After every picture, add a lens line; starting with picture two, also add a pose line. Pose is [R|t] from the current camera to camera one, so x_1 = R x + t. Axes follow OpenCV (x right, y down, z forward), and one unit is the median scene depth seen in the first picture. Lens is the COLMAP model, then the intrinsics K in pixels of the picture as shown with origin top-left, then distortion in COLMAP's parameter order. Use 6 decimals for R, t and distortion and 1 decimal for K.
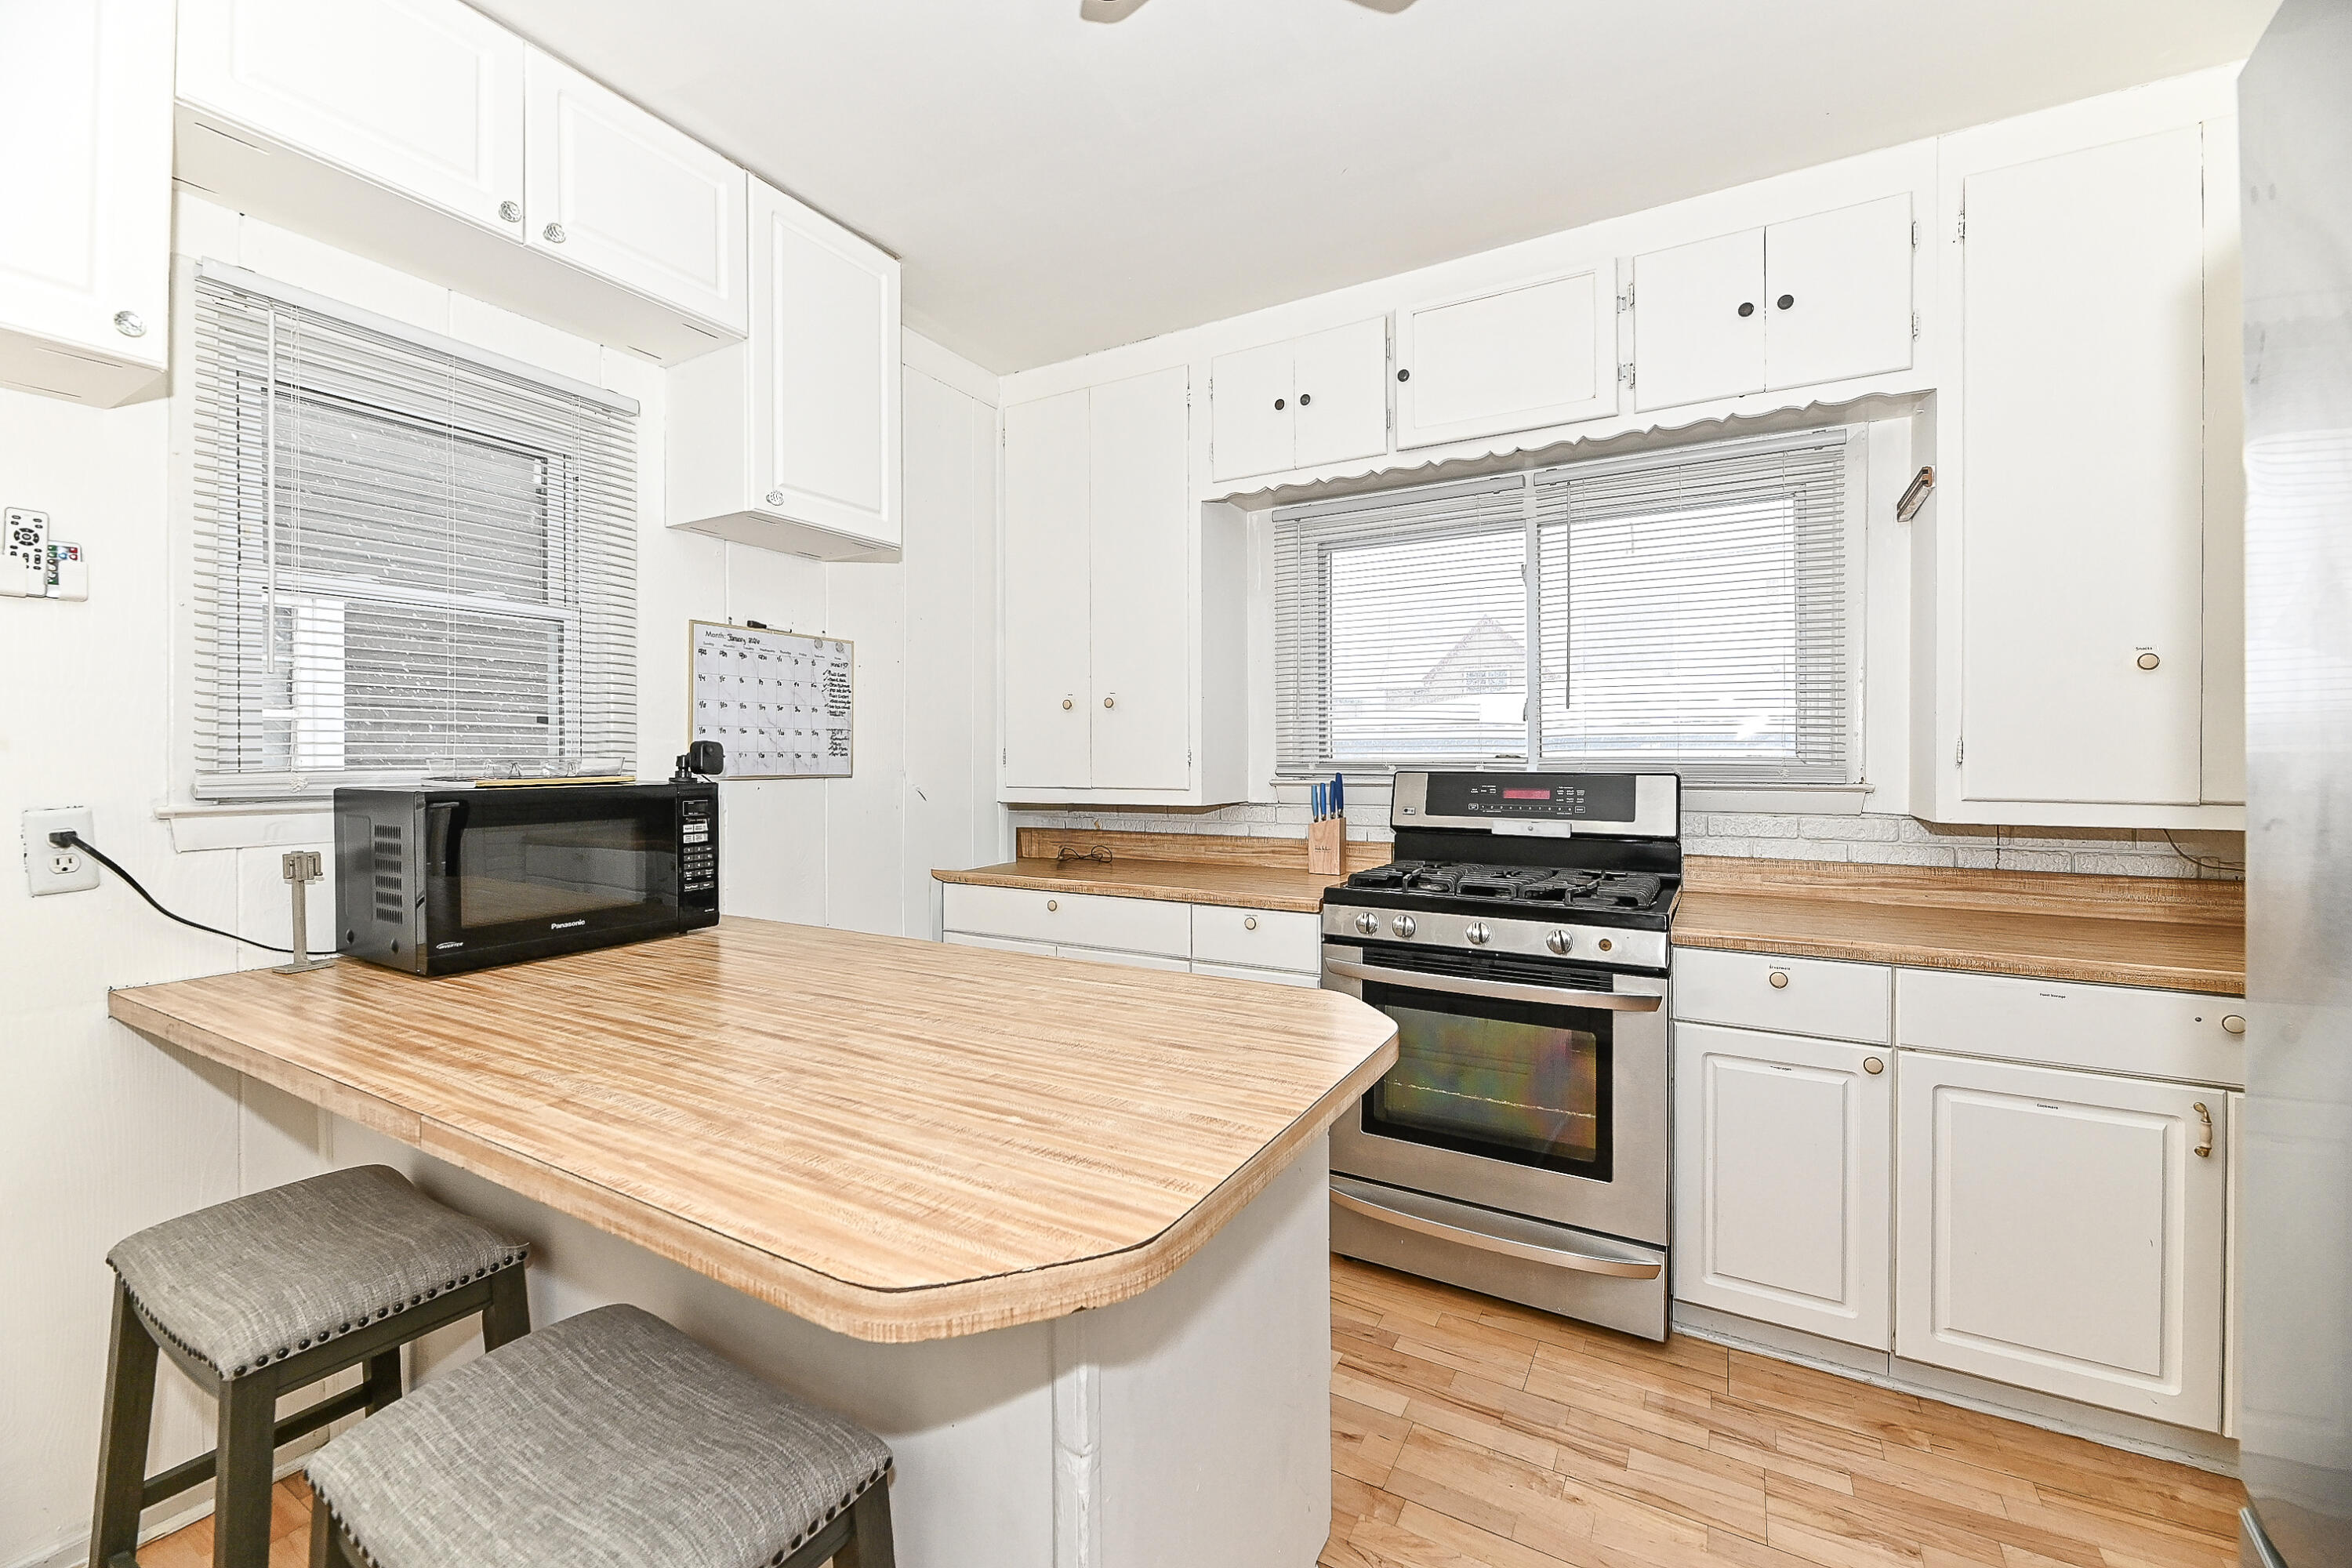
lens RADIAL K [[969.1, 0, 1167.8], [0, 969.1, 760.3], [0, 0, 1]] dist [0.000019, -0.000467]
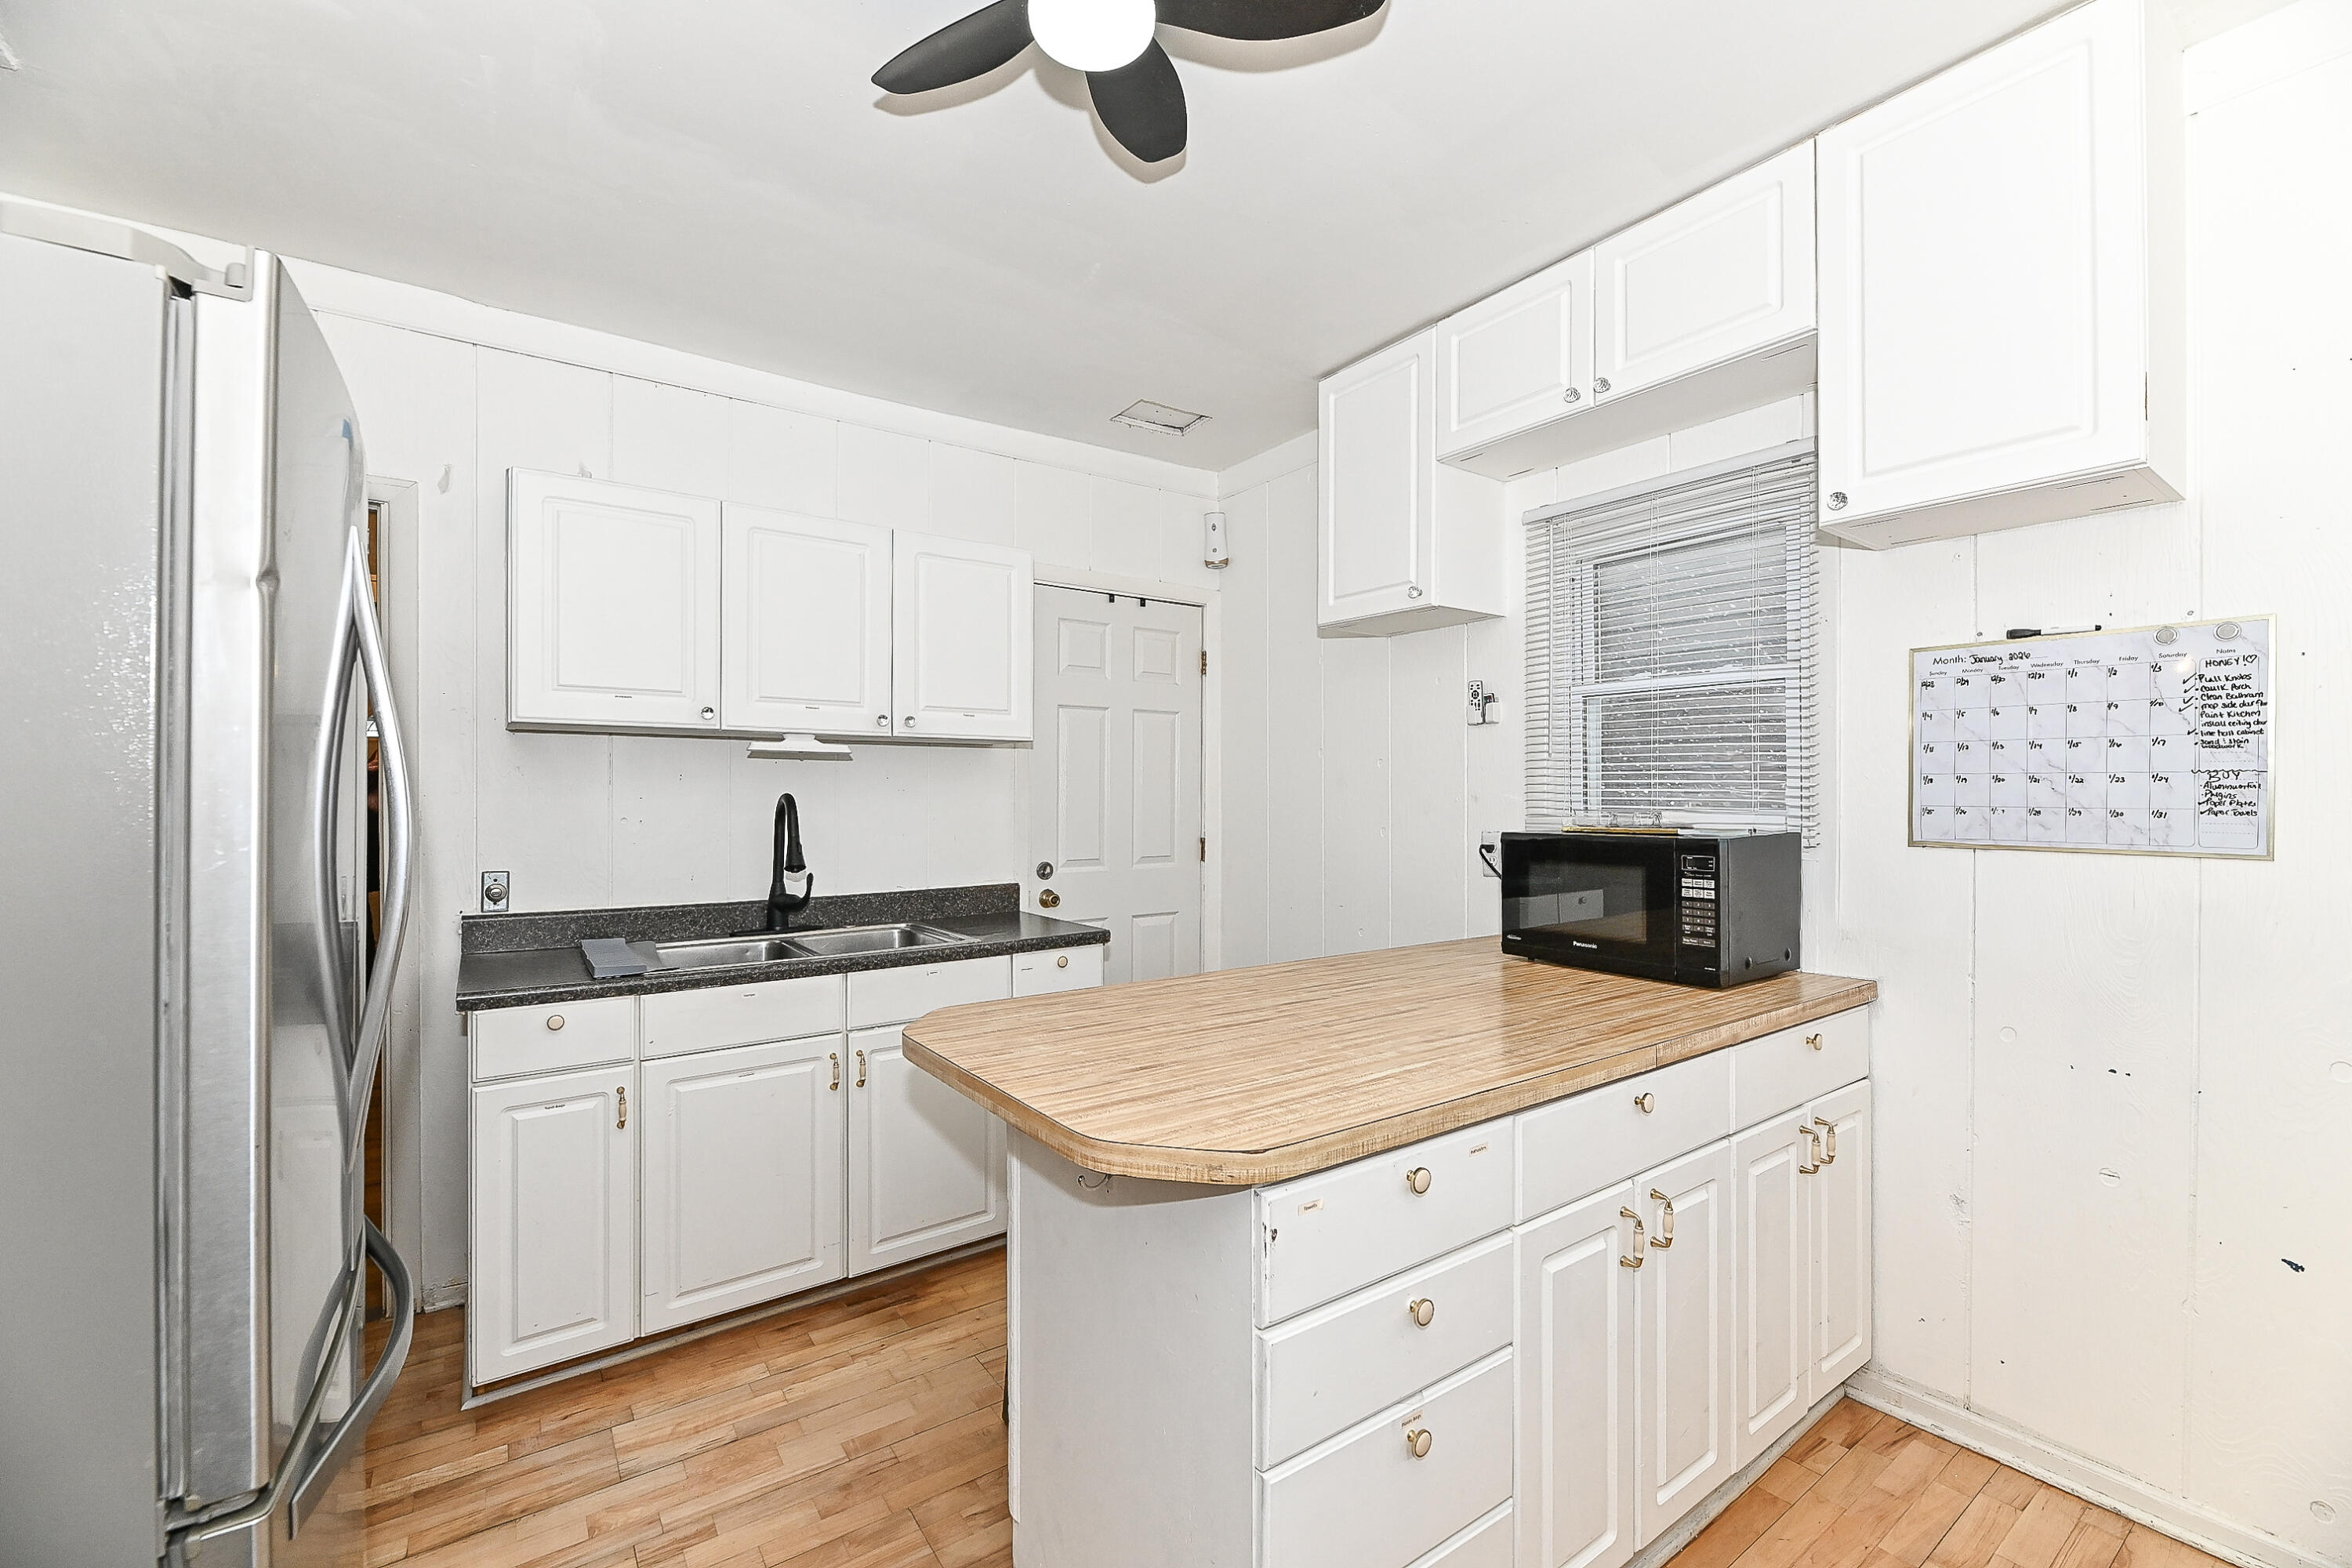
lens RADIAL K [[969.7, 0, 1176.4], [0, 969.7, 795.1], [0, 0, 1]] dist [0.001727, -0.004256]
pose [[-0.412869, 0.004755, -0.910778, 0.535386], [-0.003511, 0.999971, 0.006812, -0.021694], [0.910784, 0.006010, -0.412840, 0.761954]]
